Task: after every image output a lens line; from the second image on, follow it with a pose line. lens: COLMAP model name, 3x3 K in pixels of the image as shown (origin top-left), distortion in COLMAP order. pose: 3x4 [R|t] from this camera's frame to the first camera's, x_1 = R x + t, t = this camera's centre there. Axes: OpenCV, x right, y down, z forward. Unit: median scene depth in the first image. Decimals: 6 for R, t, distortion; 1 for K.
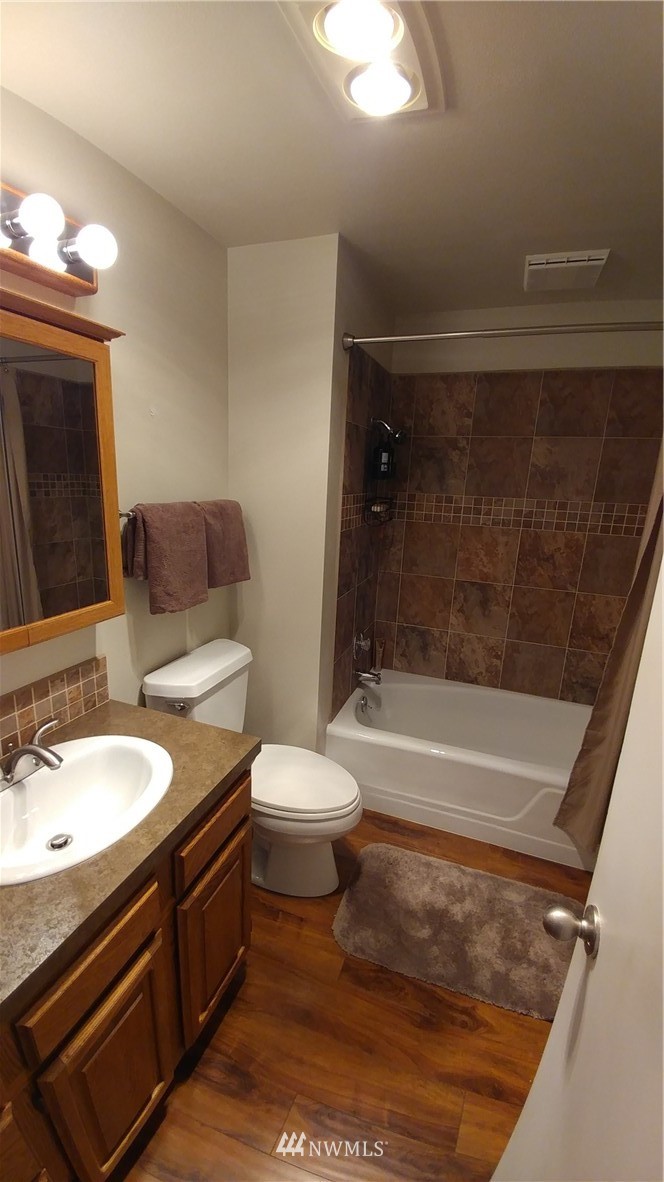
lens RADIAL K [[476.2, 0, 330.5], [0, 476.2, 586.8], [0, 0, 1]] dist [-0.003510, -0.003311]
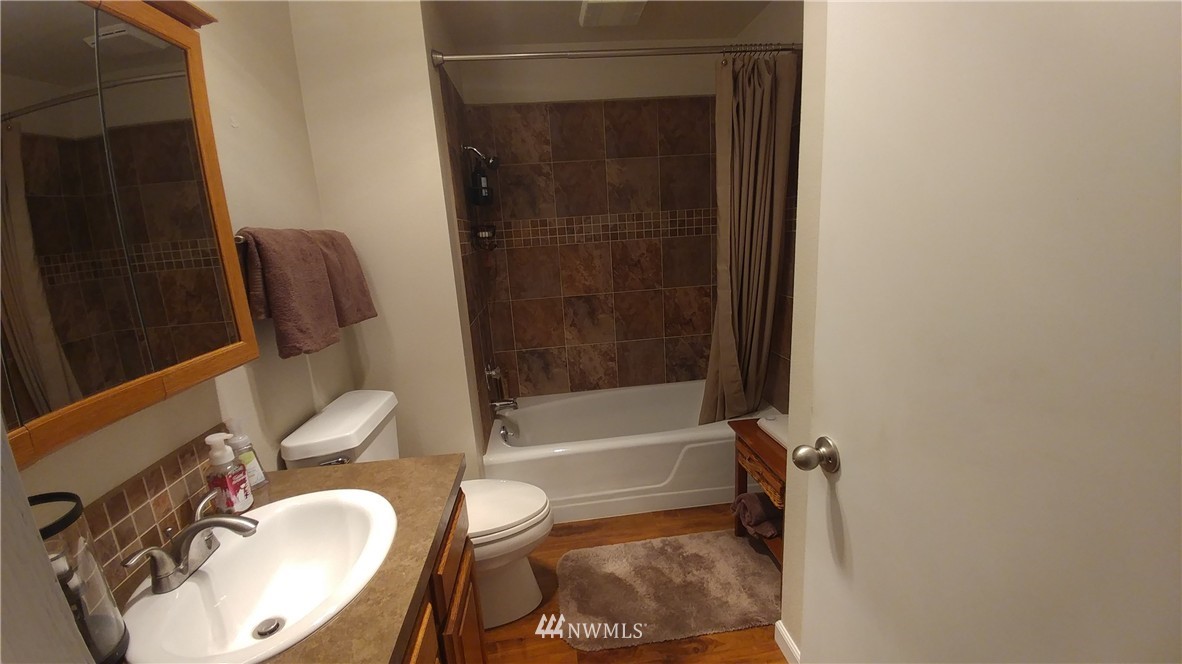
lens RADIAL K [[476.2, 0, 591.9], [0, 476.2, 334.3], [0, 0, 1]] dist [-0.003510, -0.003311]
pose [[0.891374, -0.189118, 0.411931, -0.157714], [0.200227, 0.979611, 0.016471, 0.073354], [-0.406647, 0.067798, 0.911066, 0.008483]]
